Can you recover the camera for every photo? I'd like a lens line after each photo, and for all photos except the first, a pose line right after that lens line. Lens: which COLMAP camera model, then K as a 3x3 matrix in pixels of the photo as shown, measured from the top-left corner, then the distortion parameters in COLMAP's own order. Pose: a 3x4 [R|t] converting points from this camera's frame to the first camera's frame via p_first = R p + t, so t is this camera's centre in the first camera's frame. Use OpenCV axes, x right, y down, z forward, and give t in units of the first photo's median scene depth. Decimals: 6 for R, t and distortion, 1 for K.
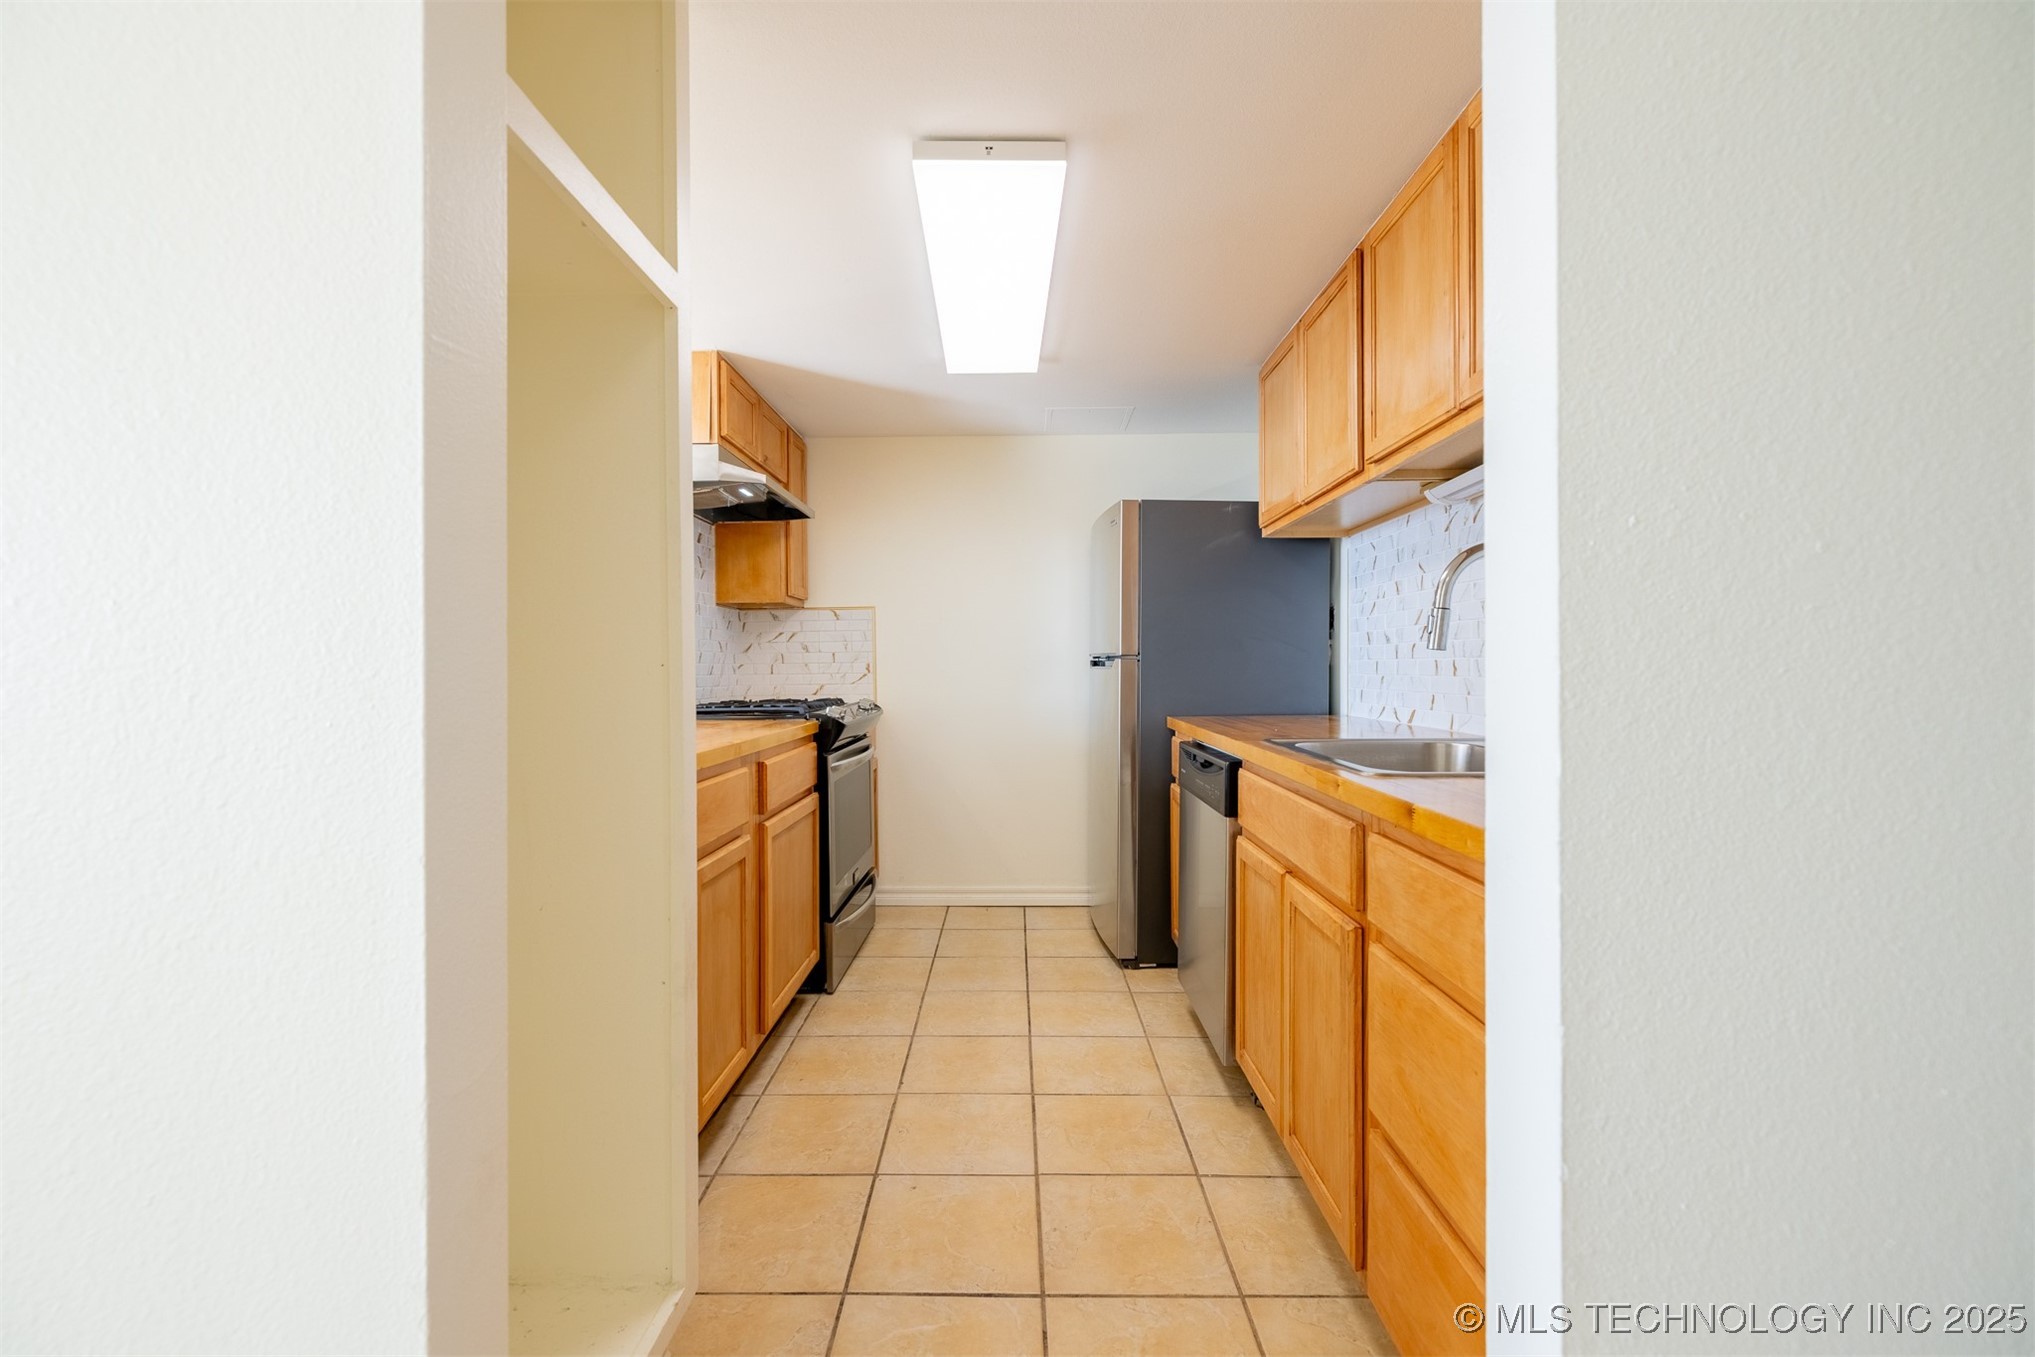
lens RADIAL K [[858.5, 0, 1007.0], [0, 858.5, 678.3], [0, 0, 1]] dist [0.001346, -0.000371]
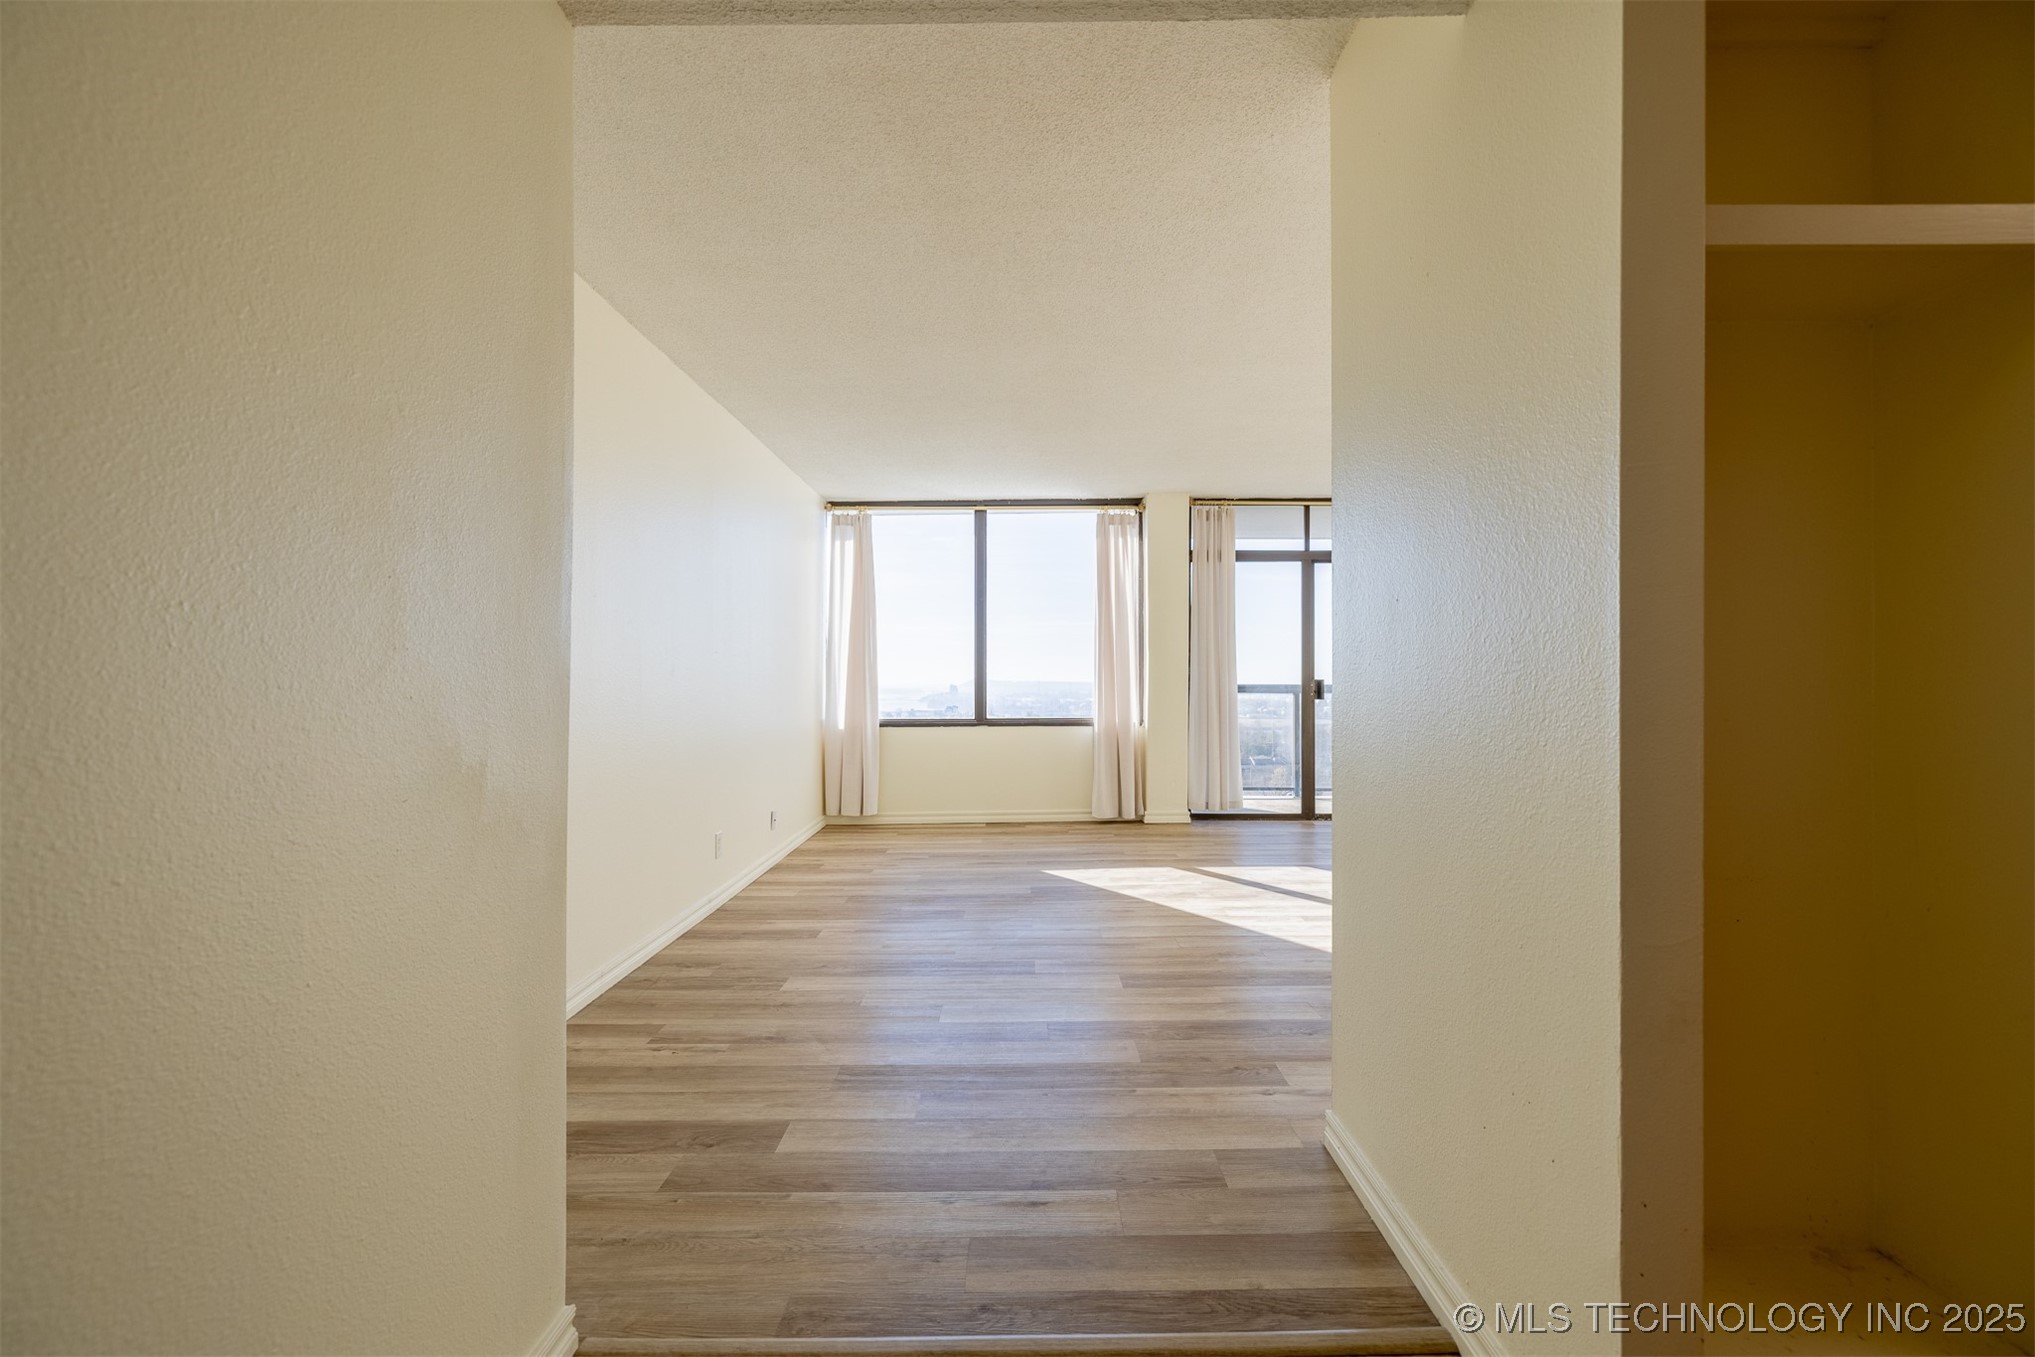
lens RADIAL K [[858.5, 0, 1000.9], [0, 858.5, 674.4], [0, 0, 1]] dist [0.001346, -0.000371]
pose [[-0.007851, -0.001307, -0.999968, 0.265518], [-0.005111, 0.999986, -0.001267, 0.000868], [0.999956, 0.005101, -0.007858, -0.045469]]
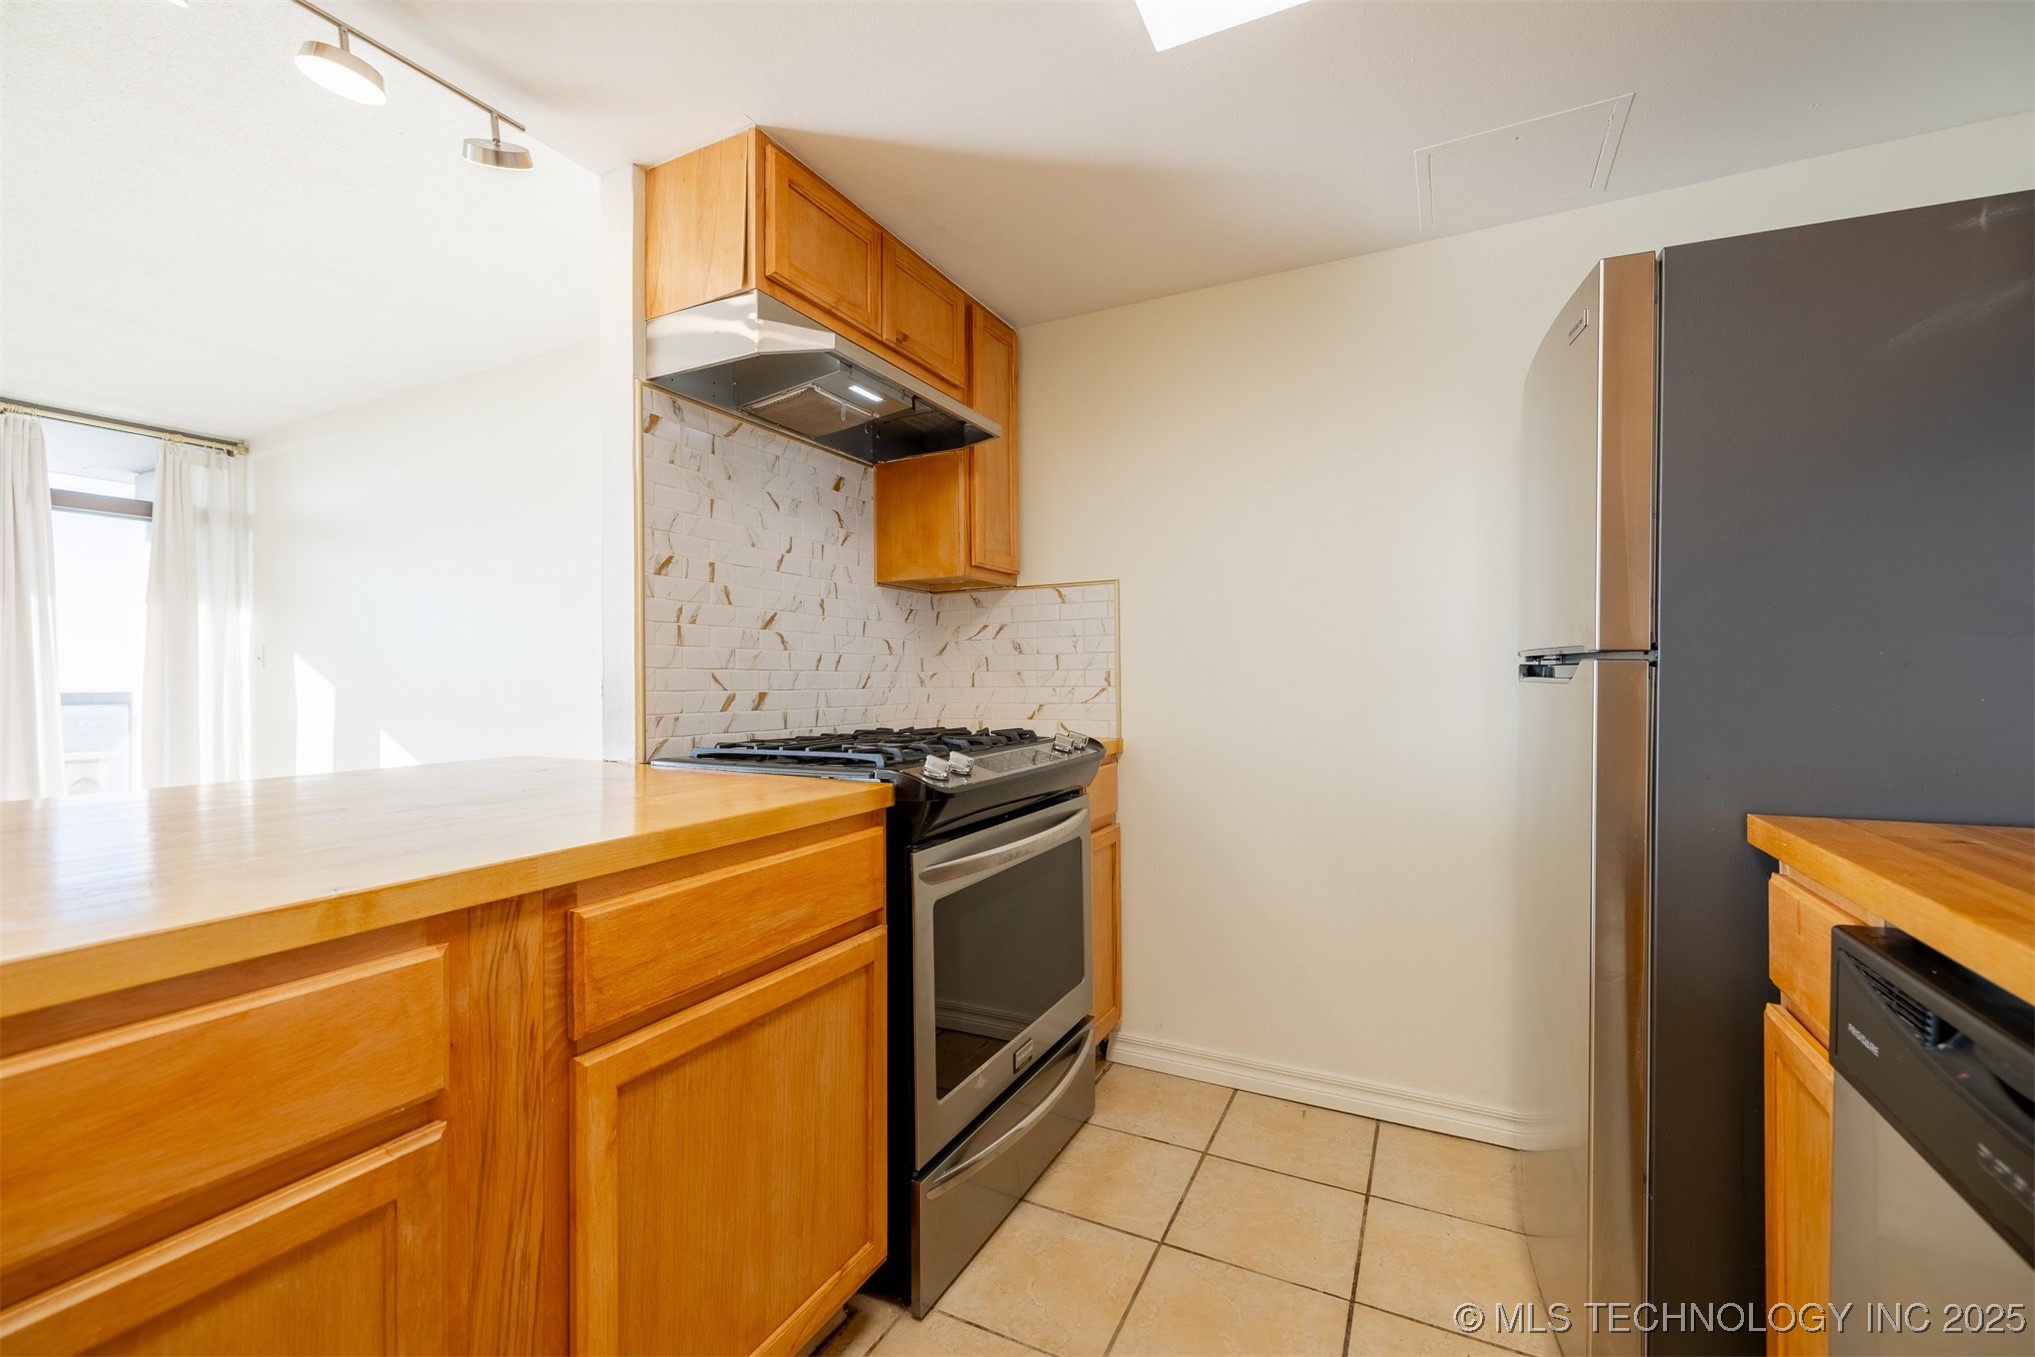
lens RADIAL K [[858.5, 0, 1007.4], [0, 858.5, 678.2], [0, 0, 1]] dist [0.001346, -0.000371]
pose [[0.897151, 0.002603, -0.441716, 0.084356], [-0.005804, 0.999966, -0.005897, -0.013624], [0.441686, 0.007855, 0.897135, 0.703706]]
